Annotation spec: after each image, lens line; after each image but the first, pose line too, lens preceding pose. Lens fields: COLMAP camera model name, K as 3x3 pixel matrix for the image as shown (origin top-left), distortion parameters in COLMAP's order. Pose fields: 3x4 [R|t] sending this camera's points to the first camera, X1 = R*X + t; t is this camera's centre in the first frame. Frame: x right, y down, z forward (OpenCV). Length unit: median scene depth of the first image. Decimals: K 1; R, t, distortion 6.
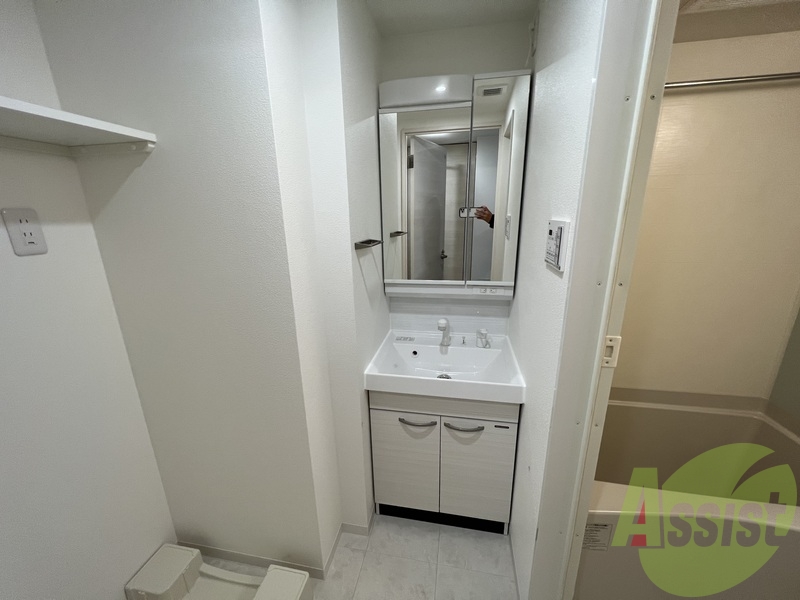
lens RADIAL K [[324.3, 0, 400.0], [0, 324.3, 300.0], [0, 0, 1]] dist [0.000154, -0.000109]
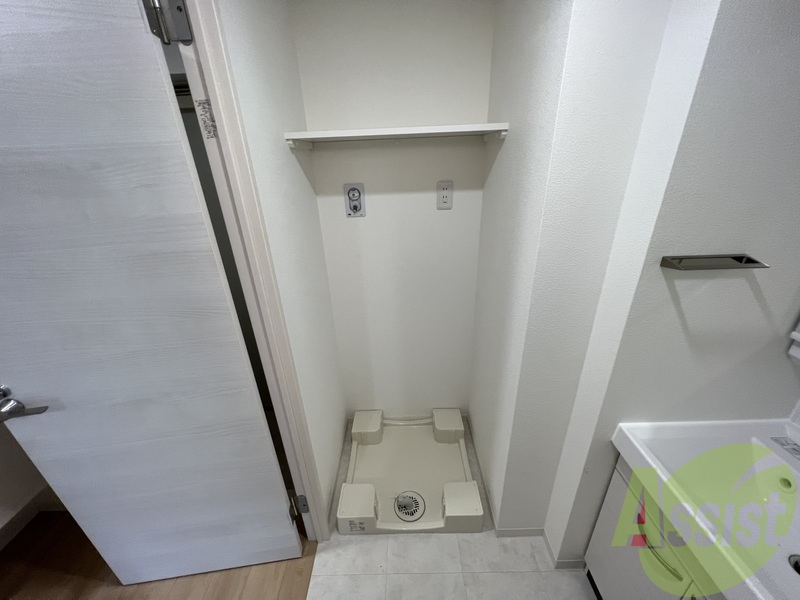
lens RADIAL K [[324.3, 0, 400.0], [0, 324.3, 300.0], [0, 0, 1]] dist [0.000154, -0.000109]
pose [[0.180462, 0.413630, -0.892381, 0.444410], [-0.220588, 0.901186, 0.373102, -0.256264], [0.958527, 0.129518, 0.253871, 0.367159]]
